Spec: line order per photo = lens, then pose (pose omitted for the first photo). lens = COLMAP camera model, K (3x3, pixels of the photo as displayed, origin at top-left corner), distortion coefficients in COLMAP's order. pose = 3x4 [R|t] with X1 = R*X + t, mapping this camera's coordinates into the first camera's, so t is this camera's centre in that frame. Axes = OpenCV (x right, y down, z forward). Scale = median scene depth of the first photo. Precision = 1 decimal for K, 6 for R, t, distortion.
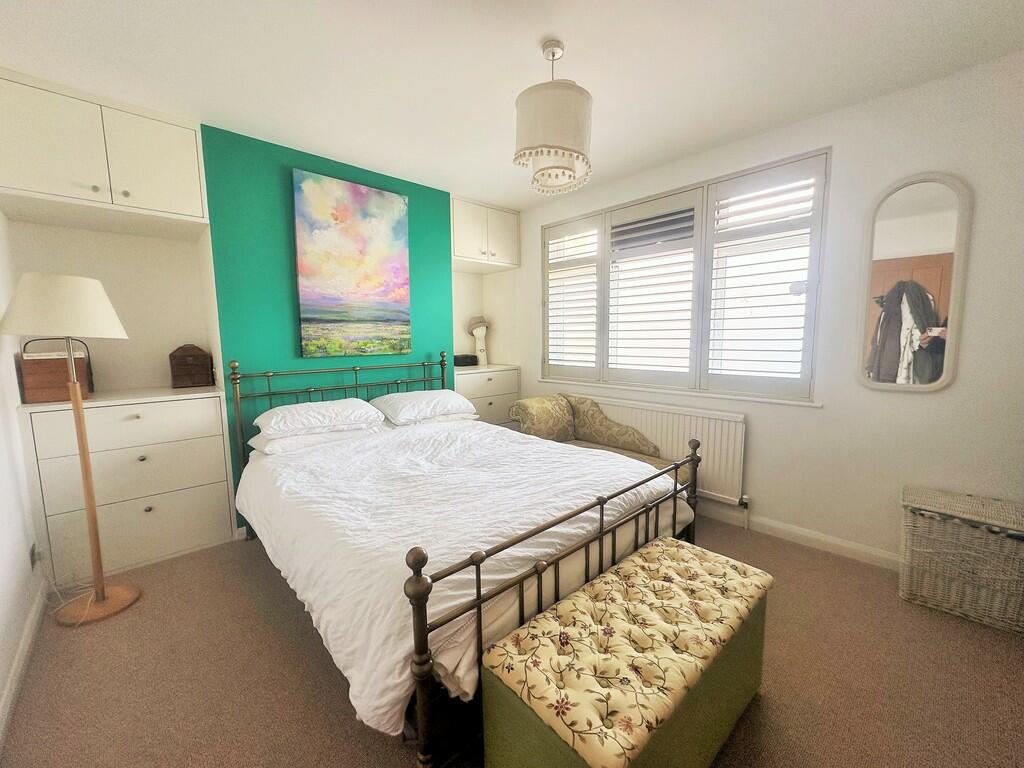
lens RADIAL K [[409.0, 0, 510.8], [0, 409.0, 382.1], [0, 0, 1]] dist [-0.001887, 0.000270]
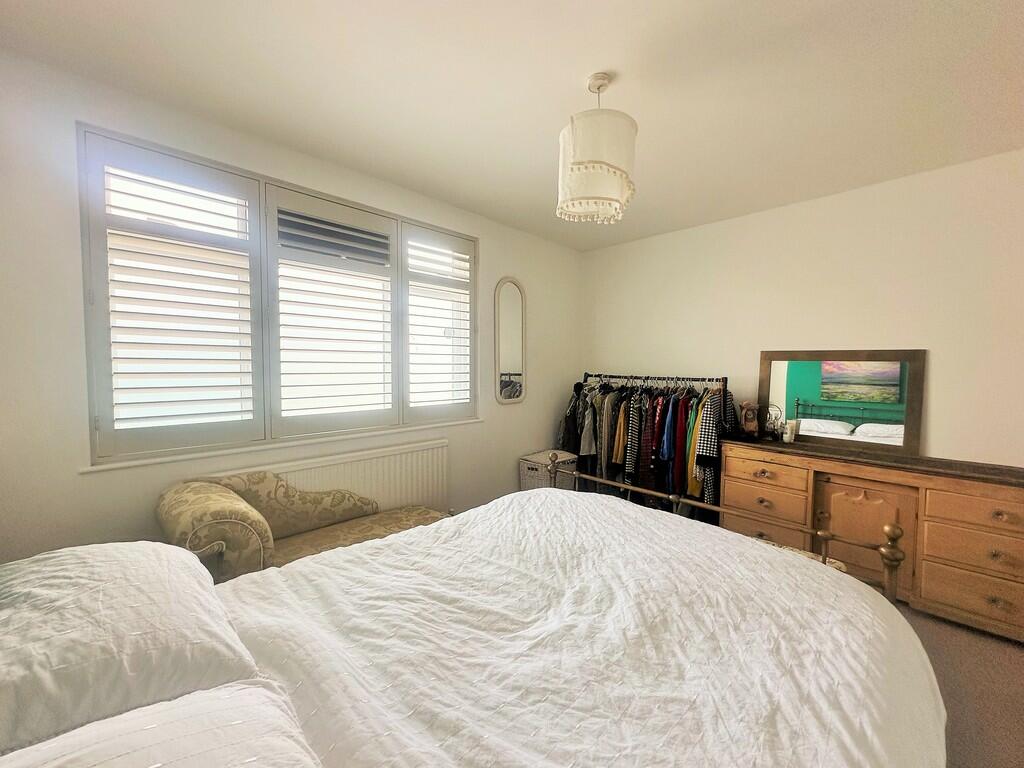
lens RADIAL K [[409.0, 0, 510.6], [0, 409.0, 386.7], [0, 0, 1]] dist [-0.001887, 0.000270]
pose [[-0.039787, -0.037017, 0.998522, -0.533280], [0.108501, 0.993245, 0.041145, -0.087036], [-0.993300, 0.109977, -0.035501, 0.793656]]
